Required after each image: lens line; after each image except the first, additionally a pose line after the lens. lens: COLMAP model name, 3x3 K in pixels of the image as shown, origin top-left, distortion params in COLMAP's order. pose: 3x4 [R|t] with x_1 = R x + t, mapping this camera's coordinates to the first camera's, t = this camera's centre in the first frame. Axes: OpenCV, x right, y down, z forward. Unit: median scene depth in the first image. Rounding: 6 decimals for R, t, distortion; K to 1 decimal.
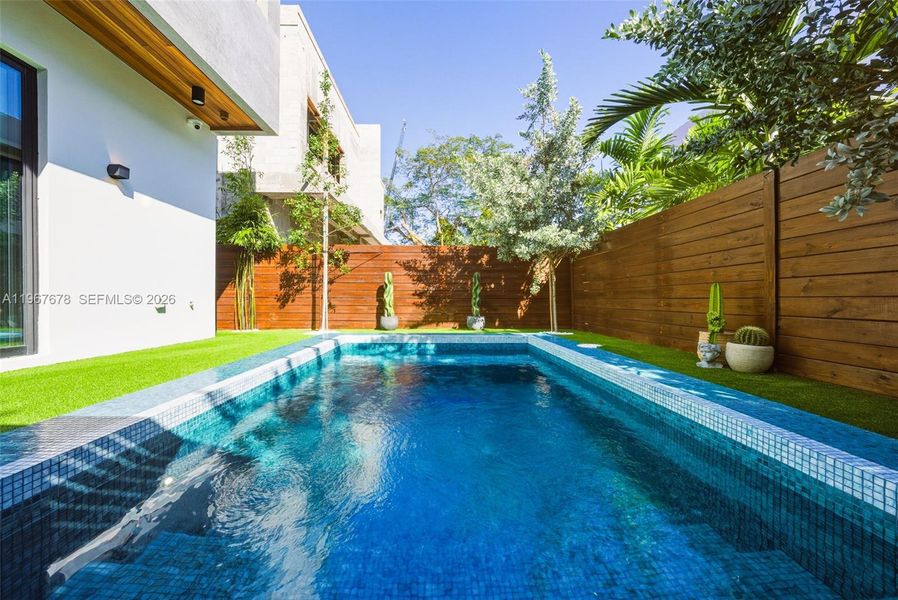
lens RADIAL K [[335.5, 0, 437.0], [0, 335.5, 298.2], [0, 0, 1]] dist [0.001048, 0.000103]
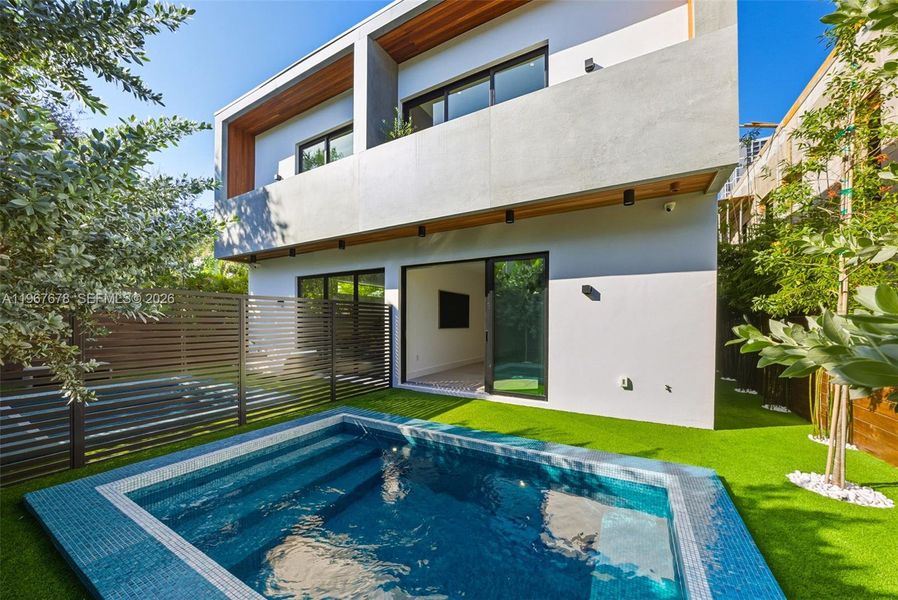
lens RADIAL K [[341.5, 0, 445.9], [0, 341.5, 322.5], [0, 0, 1]] dist [-0.001573, -0.000131]
pose [[-0.490481, 0.000112, -0.871452, 0.406703], [0.001543, 0.999999, -0.000740, -0.150805], [0.871451, -0.001707, -0.490480, 0.790074]]
